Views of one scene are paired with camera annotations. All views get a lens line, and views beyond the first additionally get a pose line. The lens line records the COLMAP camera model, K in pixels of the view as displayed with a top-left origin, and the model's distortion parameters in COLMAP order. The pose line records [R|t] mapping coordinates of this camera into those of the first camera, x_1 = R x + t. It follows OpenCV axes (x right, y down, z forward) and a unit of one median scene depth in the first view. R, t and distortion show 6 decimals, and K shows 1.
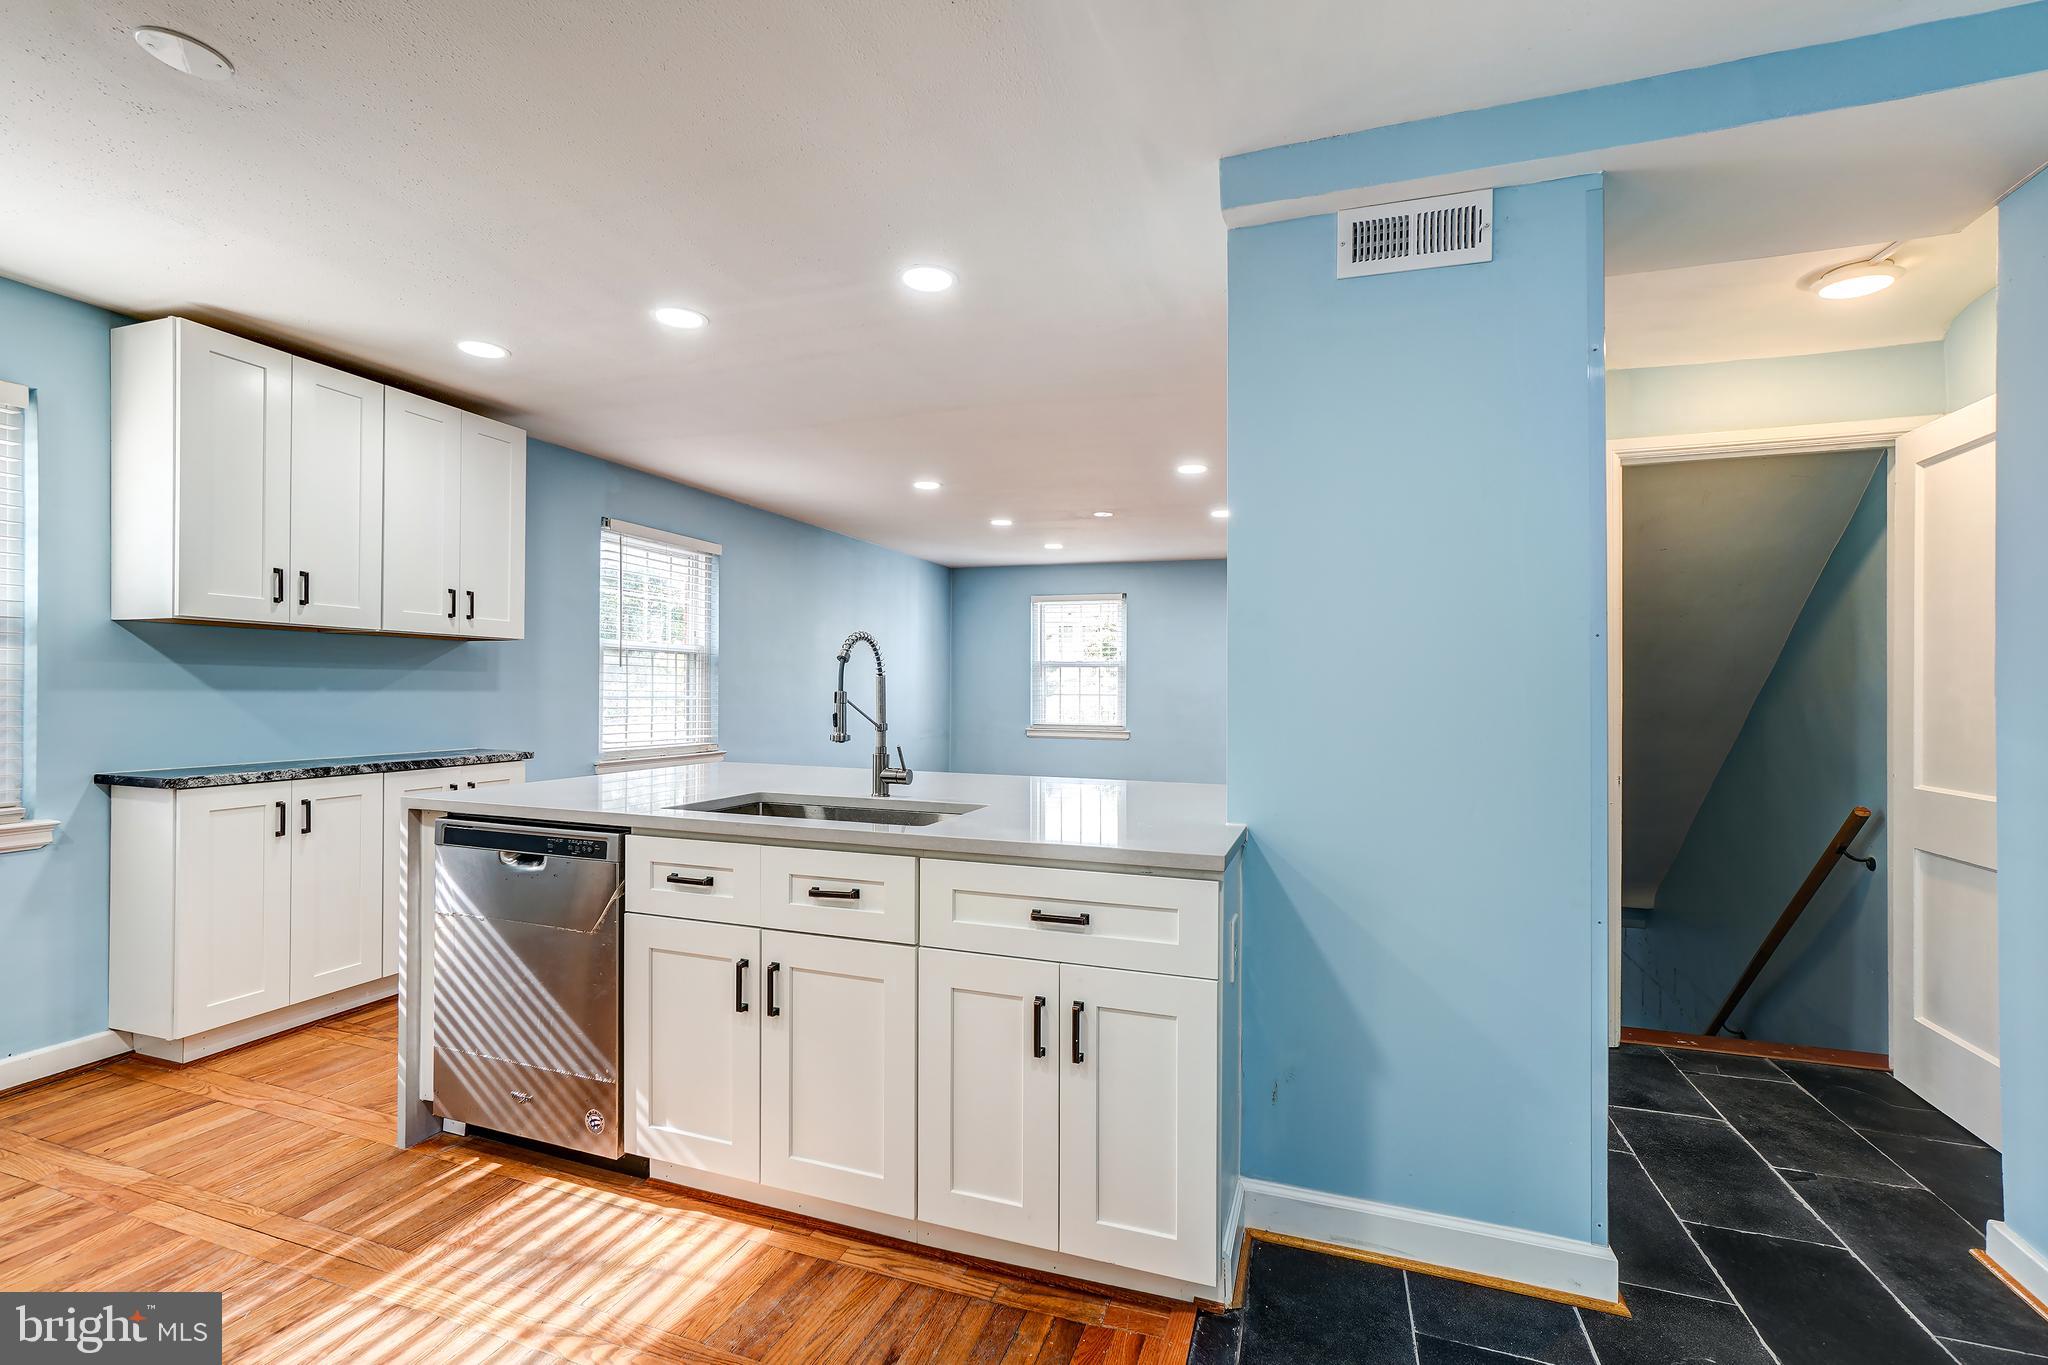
lens RADIAL K [[871.4, 0, 996.7], [0, 871.4, 687.5], [0, 0, 1]] dist [0.000640, 0.000229]
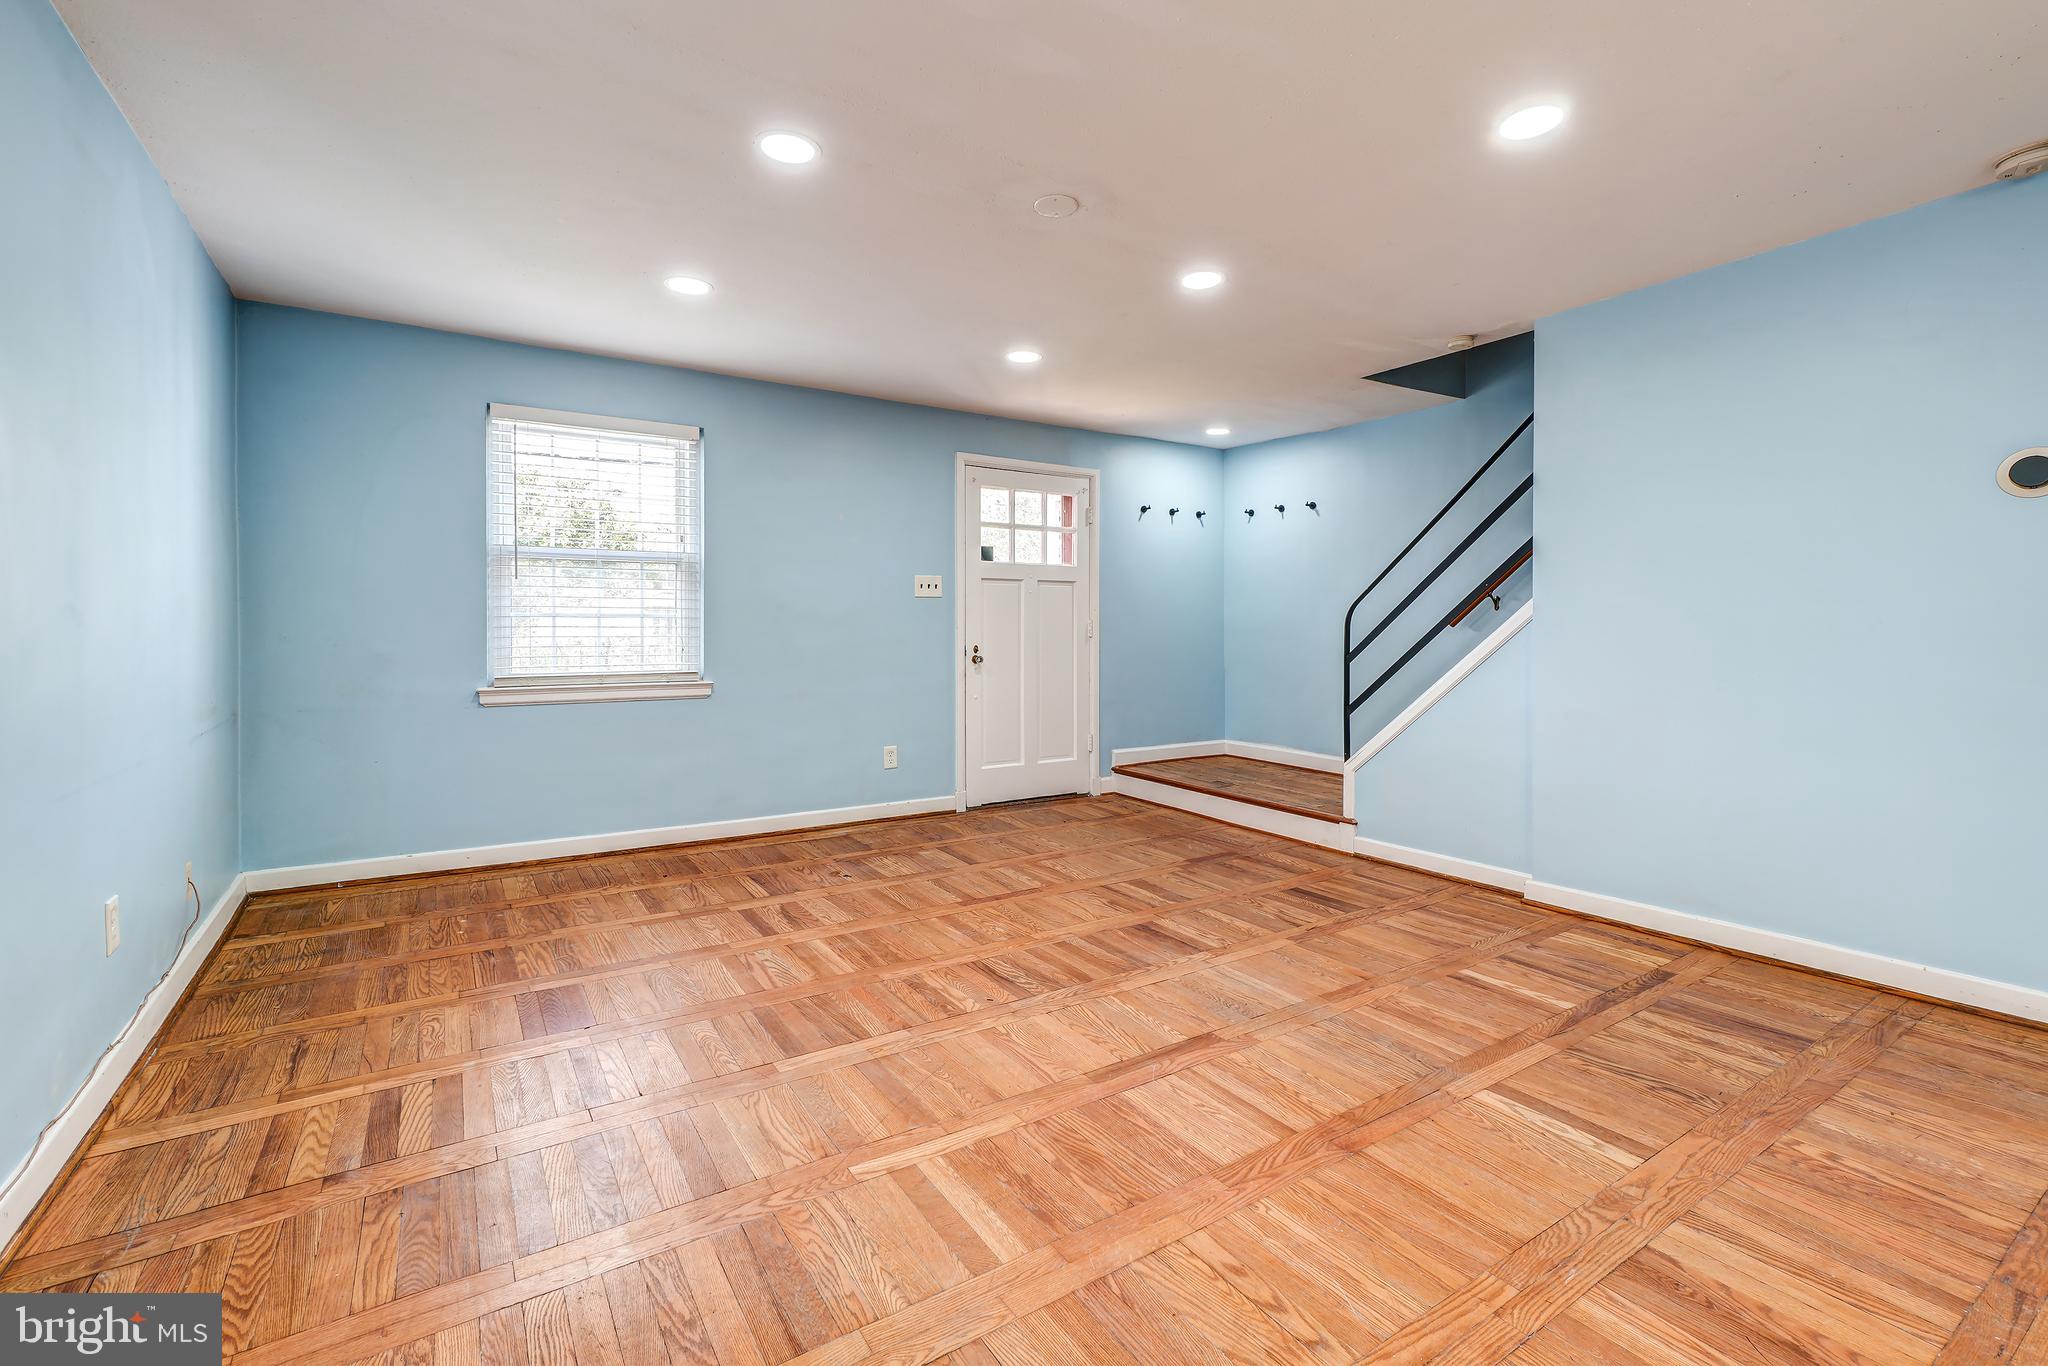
lens RADIAL K [[930.5, 0, 1045.2], [0, 930.5, 636.1], [0, 0, 1]] dist [-0.000839, 0.001049]
pose [[0.590371, -0.013747, 0.807015, -0.752270], [0.001262, 0.999869, 0.016109, 0.047668], [-0.807131, -0.008492, 0.590311, 1.843130]]
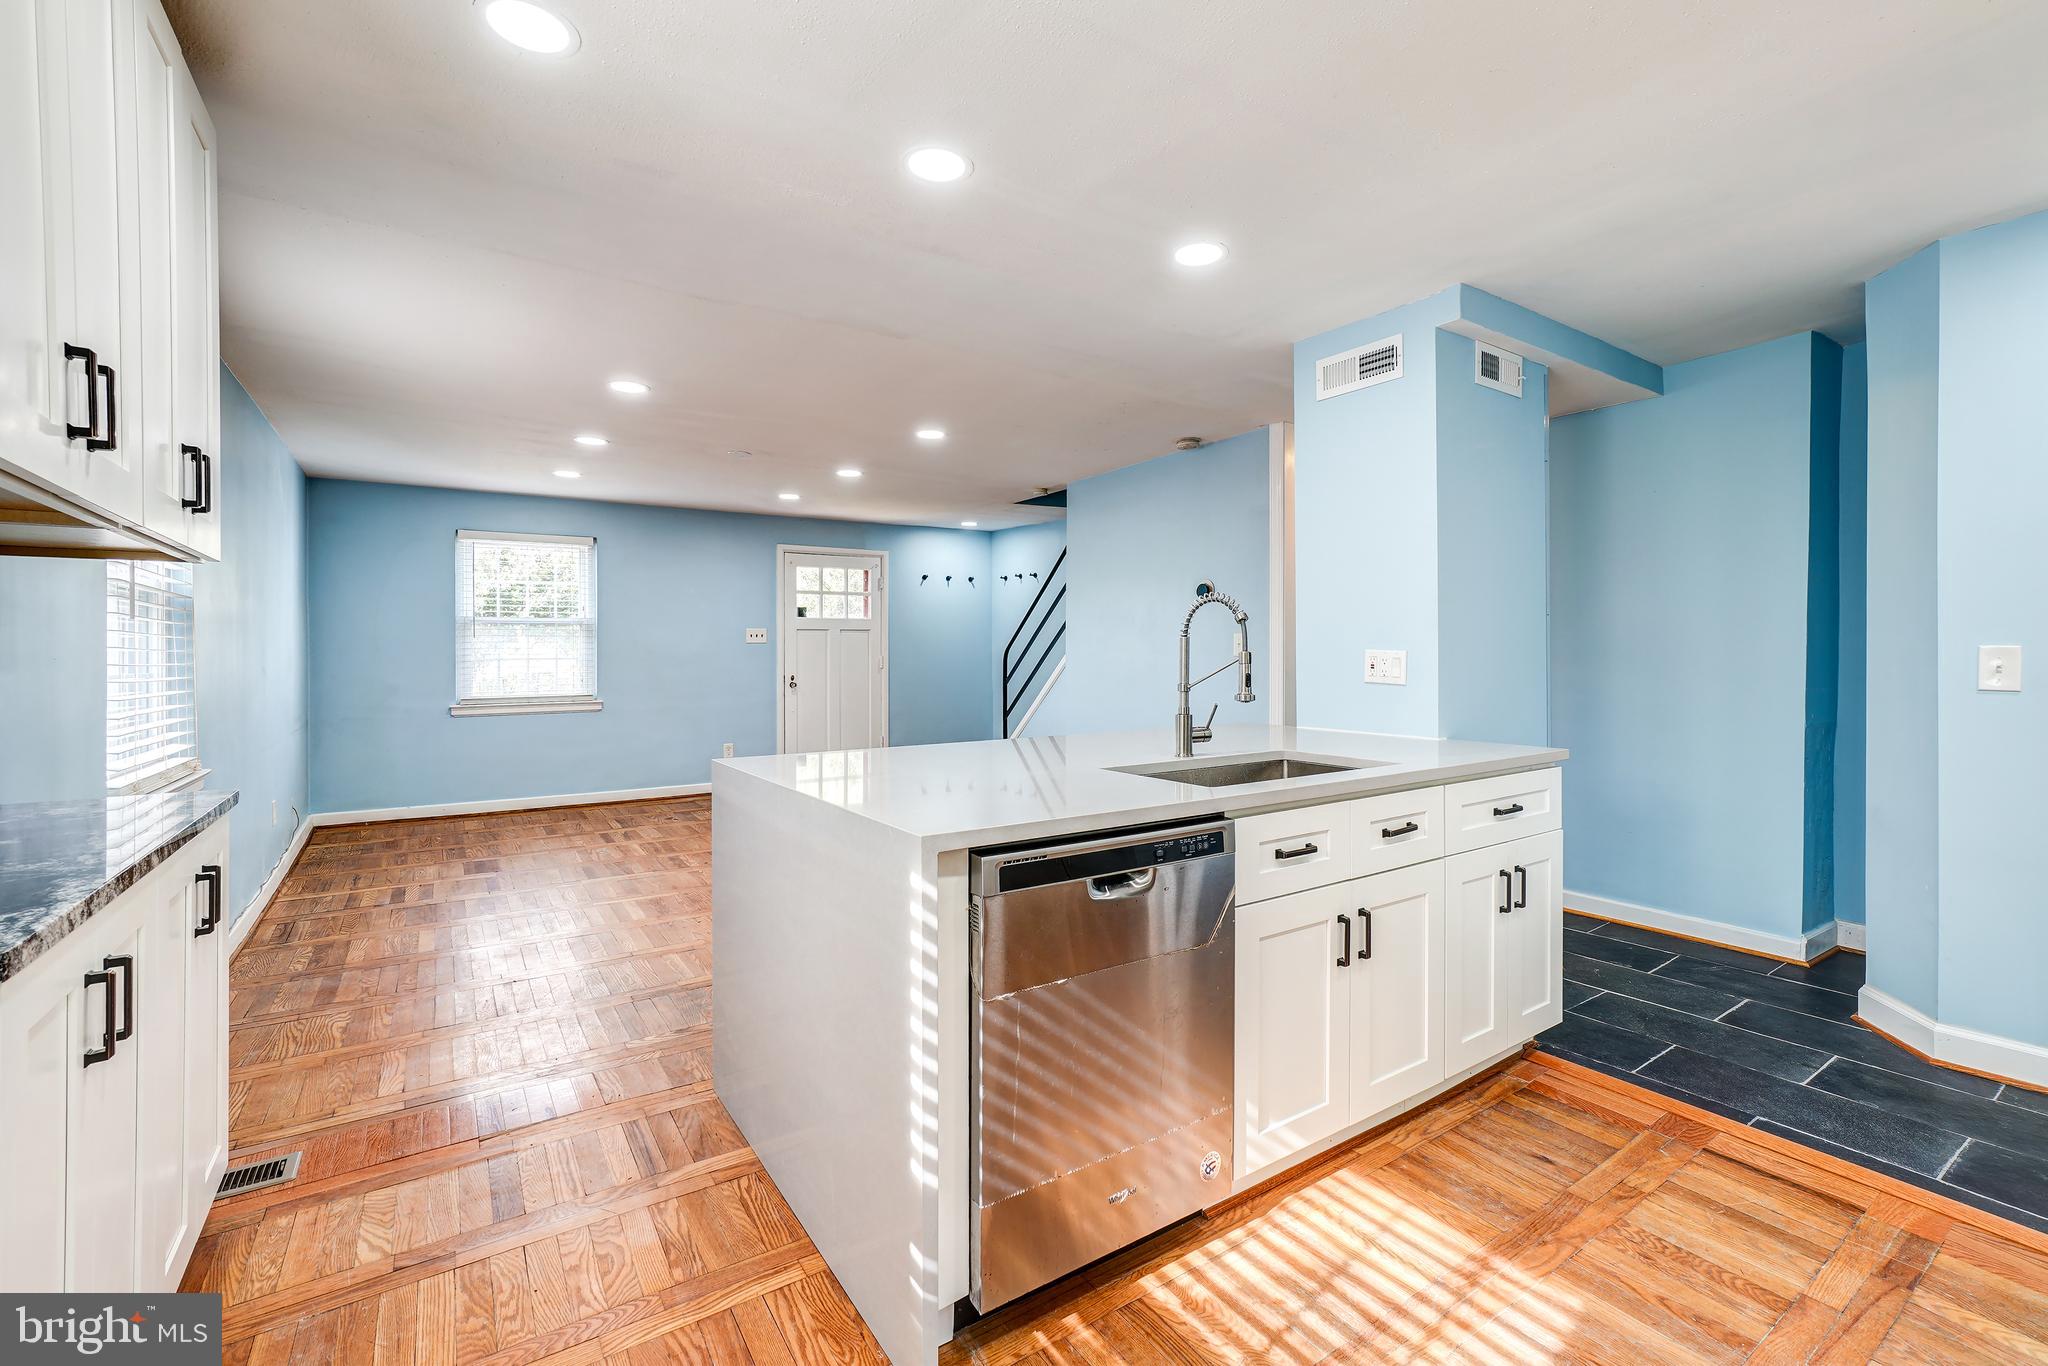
lens RADIAL K [[899.1, 0, 1012.2], [0, 899.1, 646.4], [0, 0, 1]] dist [-0.015137, 0.011995]
pose [[0.593709, -0.007774, 0.804642, -1.197790], [0.008538, 0.999958, 0.003361, -0.008855], [-0.804635, 0.004874, 0.593750, 0.601124]]
